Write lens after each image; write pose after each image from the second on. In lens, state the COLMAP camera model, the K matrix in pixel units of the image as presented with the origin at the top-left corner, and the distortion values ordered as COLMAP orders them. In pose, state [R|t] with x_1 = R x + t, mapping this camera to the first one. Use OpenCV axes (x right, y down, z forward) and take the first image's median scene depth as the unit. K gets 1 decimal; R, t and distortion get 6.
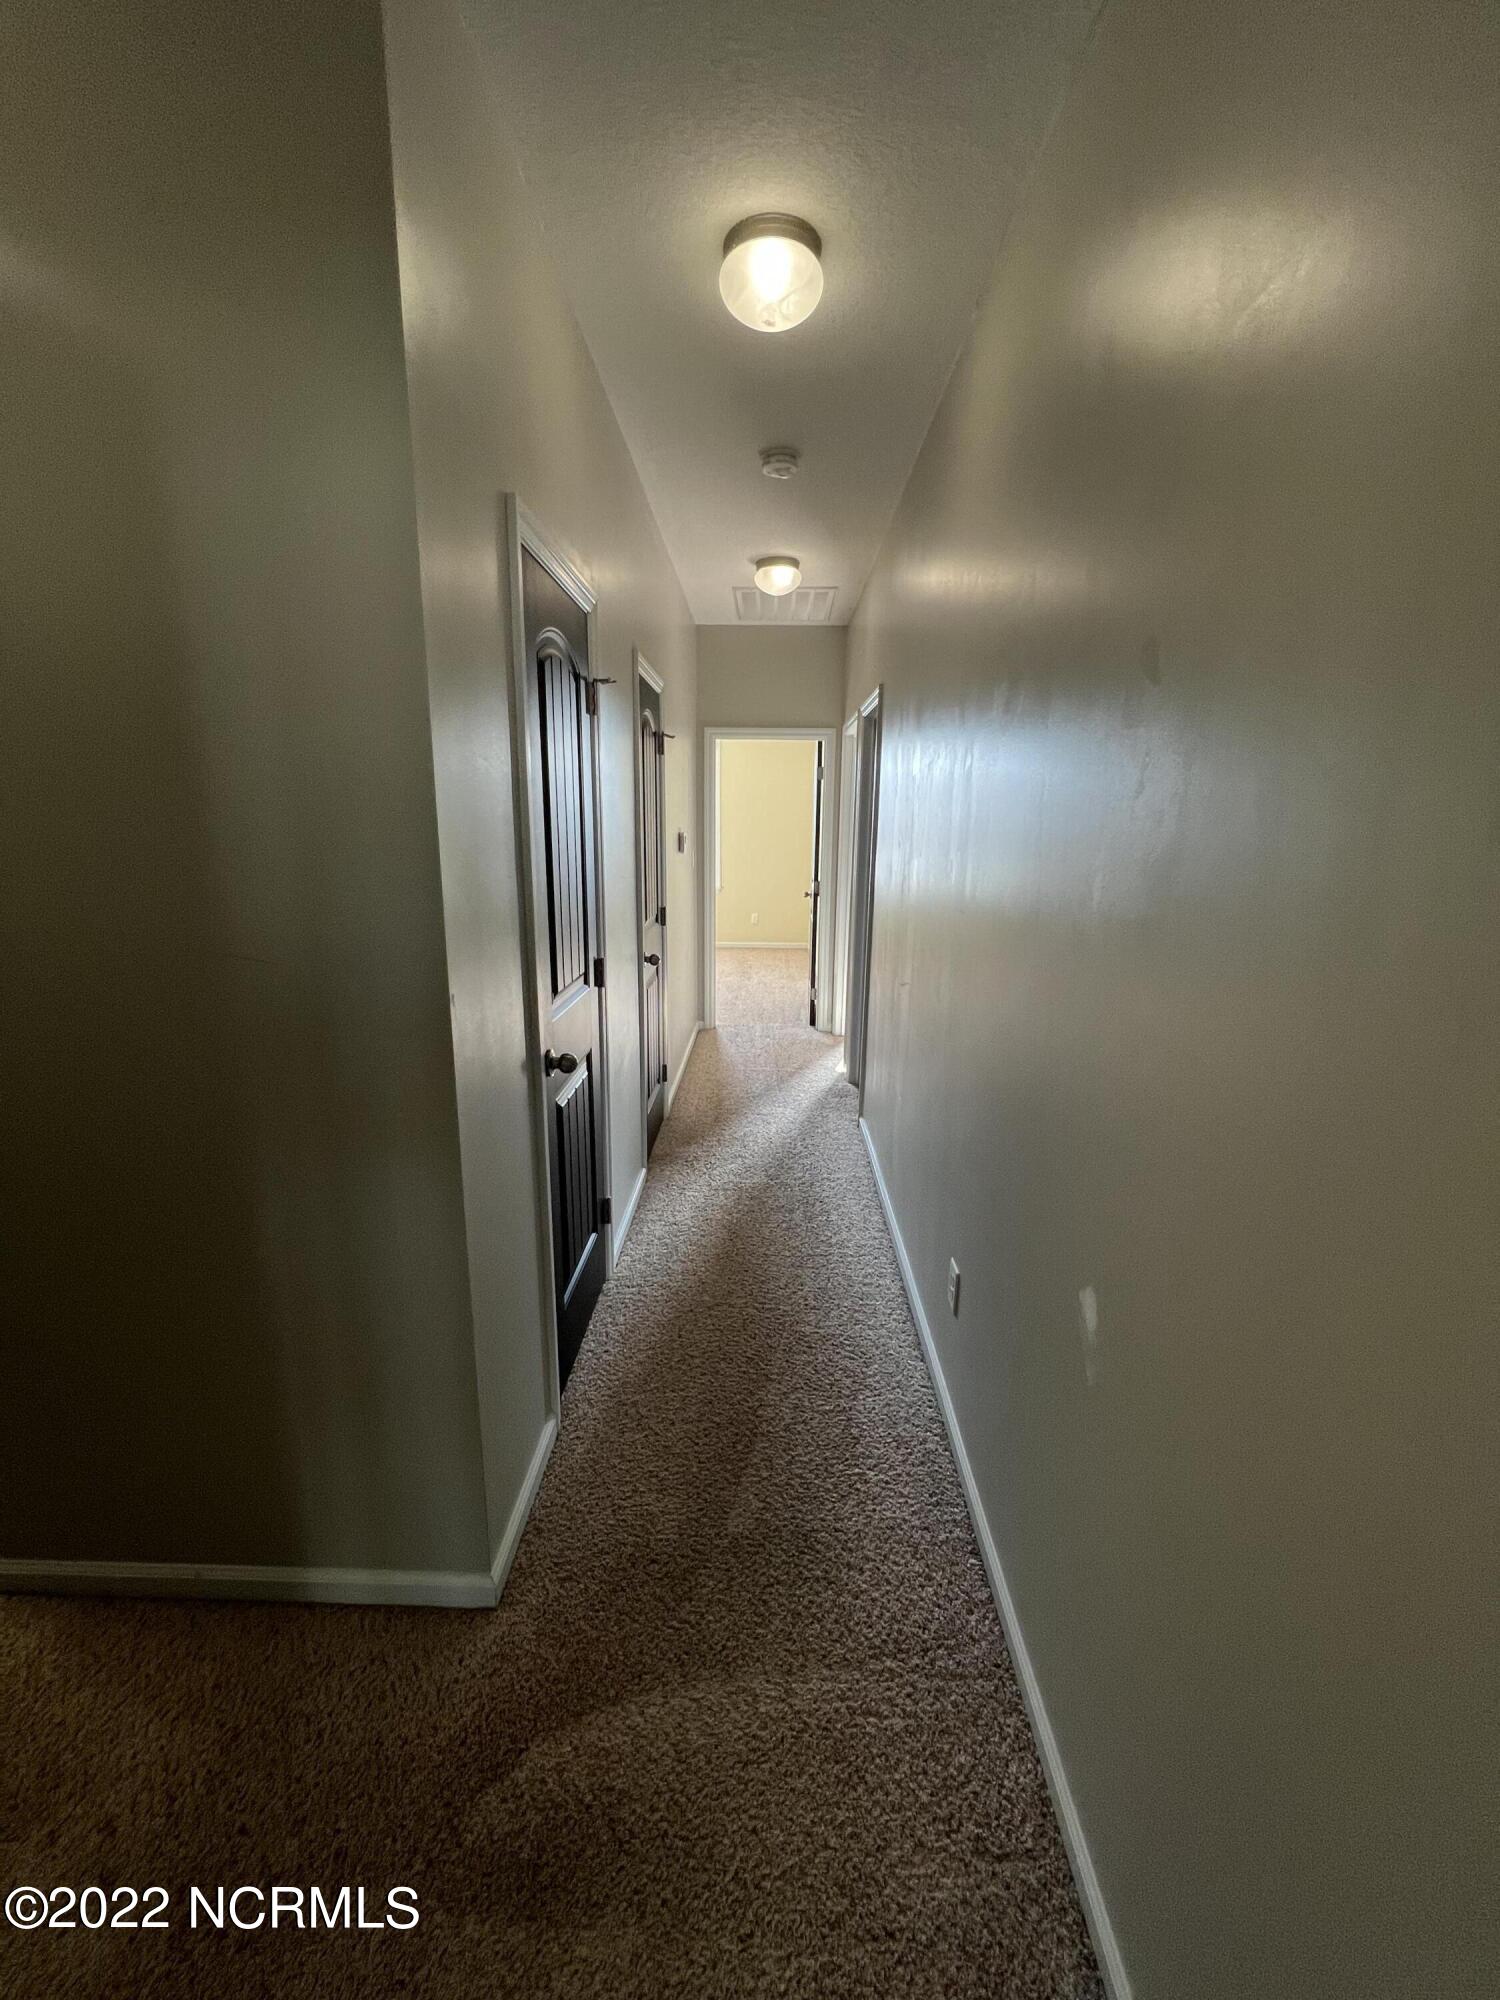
lens RADIAL K [[800.4, 0, 750.0], [0, 800.4, 1000.0], [0, 0, 1]] dist [-0.000026, -0.000002]
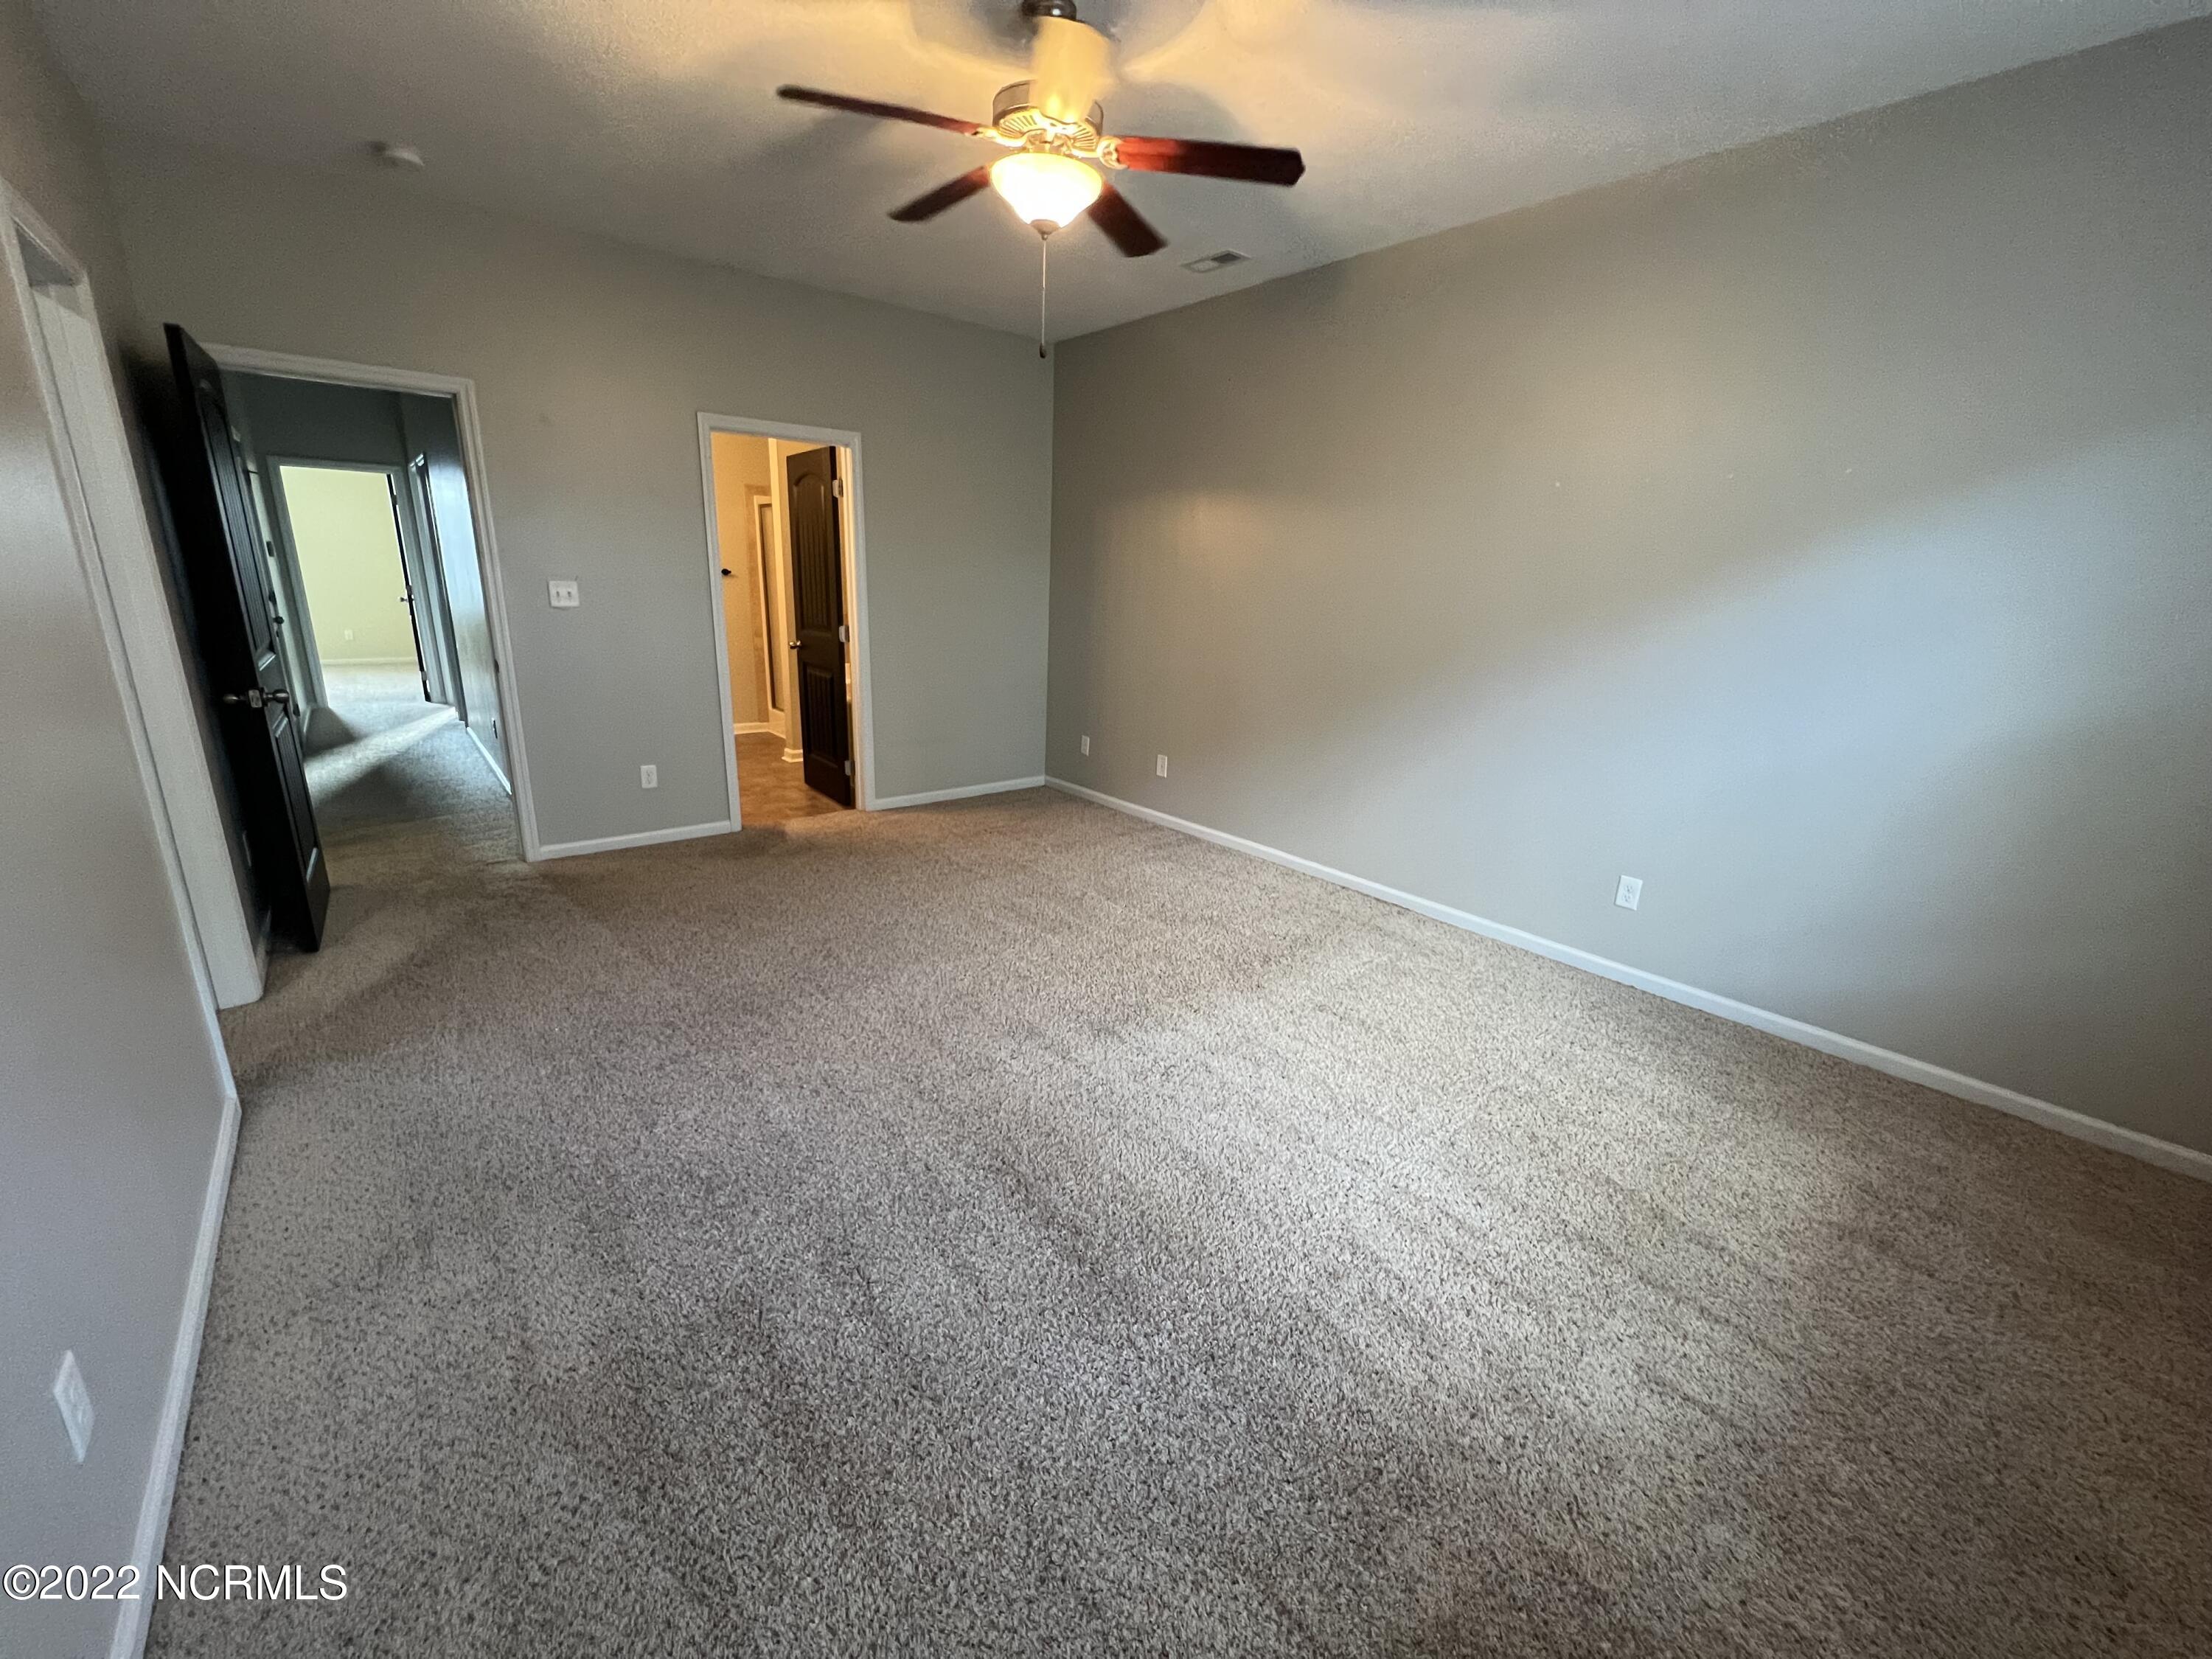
lens RADIAL K [[868.0, 0, 1106.0], [0, 868.0, 829.5], [0, 0, 1]] dist [0.001166, -0.000047]
pose [[0.749615, -0.166838, 0.640502, -0.043222], [0.117096, 0.985874, 0.119756, 0.244914], [-0.651434, -0.014770, 0.758562, -0.972594]]
